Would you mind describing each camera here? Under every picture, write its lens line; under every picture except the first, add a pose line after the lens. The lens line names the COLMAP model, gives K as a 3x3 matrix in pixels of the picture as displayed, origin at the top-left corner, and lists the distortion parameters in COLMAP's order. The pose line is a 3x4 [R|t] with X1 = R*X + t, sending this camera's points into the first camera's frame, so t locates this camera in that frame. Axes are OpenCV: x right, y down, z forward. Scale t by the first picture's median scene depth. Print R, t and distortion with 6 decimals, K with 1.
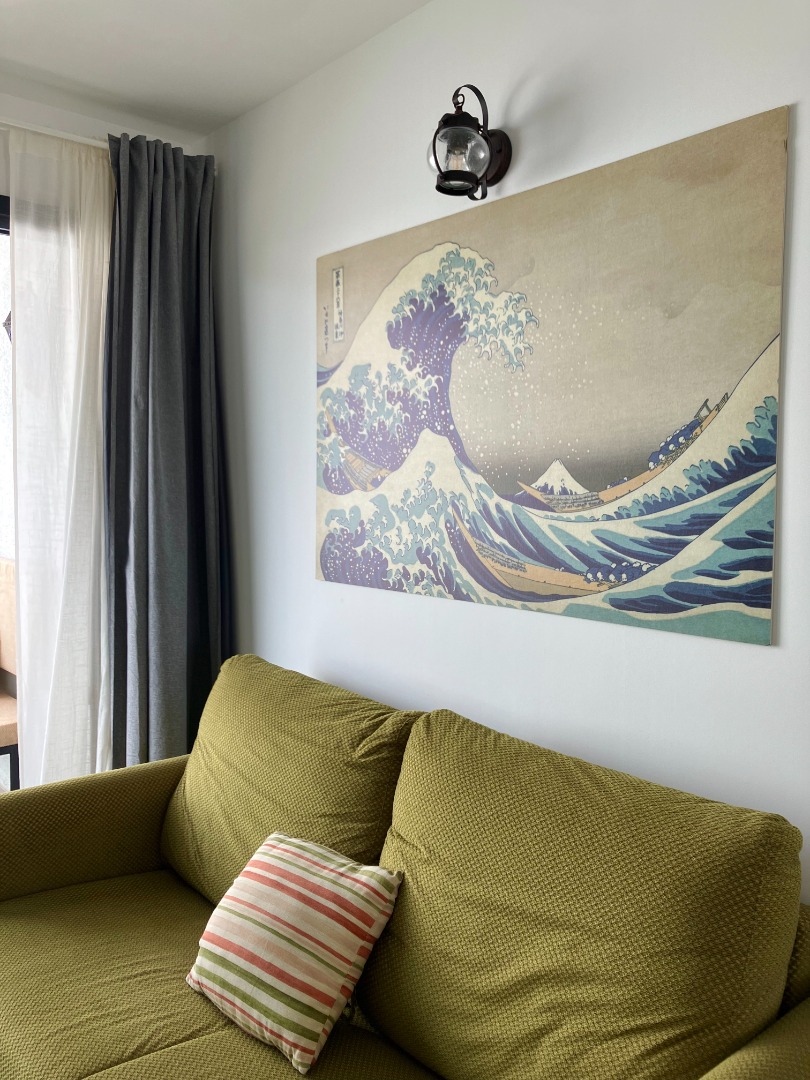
lens RADIAL K [[882.0, 0, 400.1], [0, 882.0, 532.5], [0, 0, 1]] dist [0.035618, -0.049974]
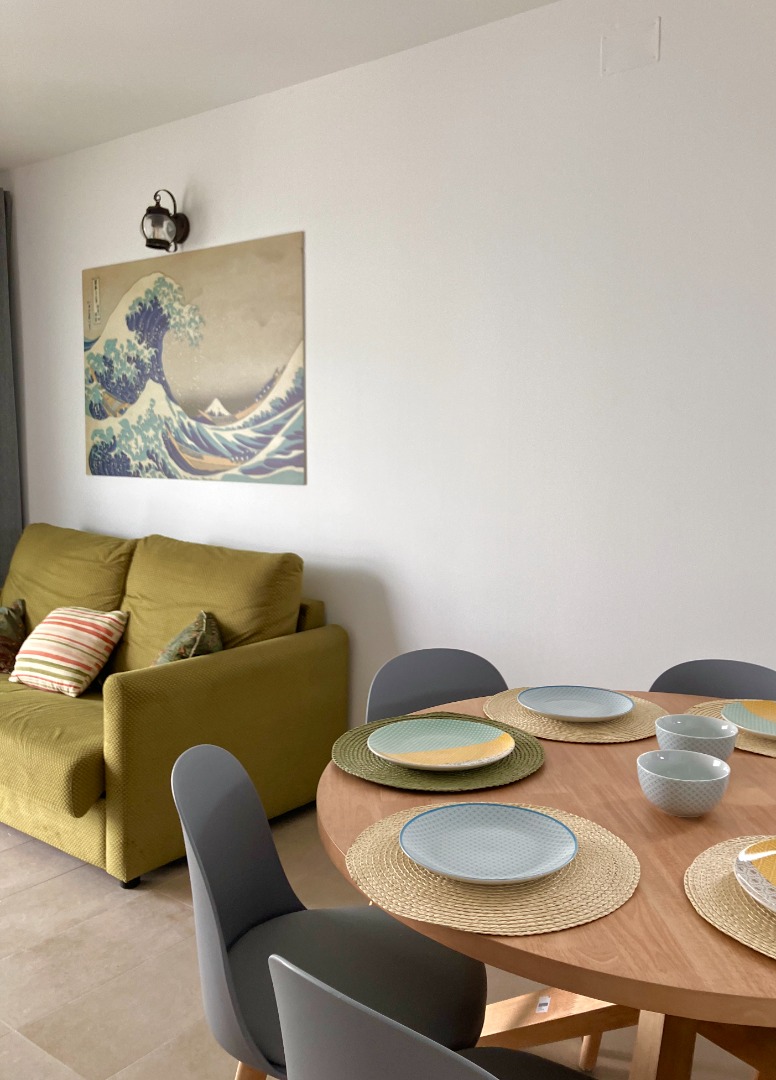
lens RADIAL K [[902.0, 0, 414.6], [0, 902.0, 510.4], [0, 0, 1]] dist [0.022491, -0.017253]
pose [[0.975660, -0.017428, 0.218596, 0.162364], [0.011503, 0.999532, 0.028346, 0.104357], [-0.218987, -0.025142, 0.975404, -0.934401]]
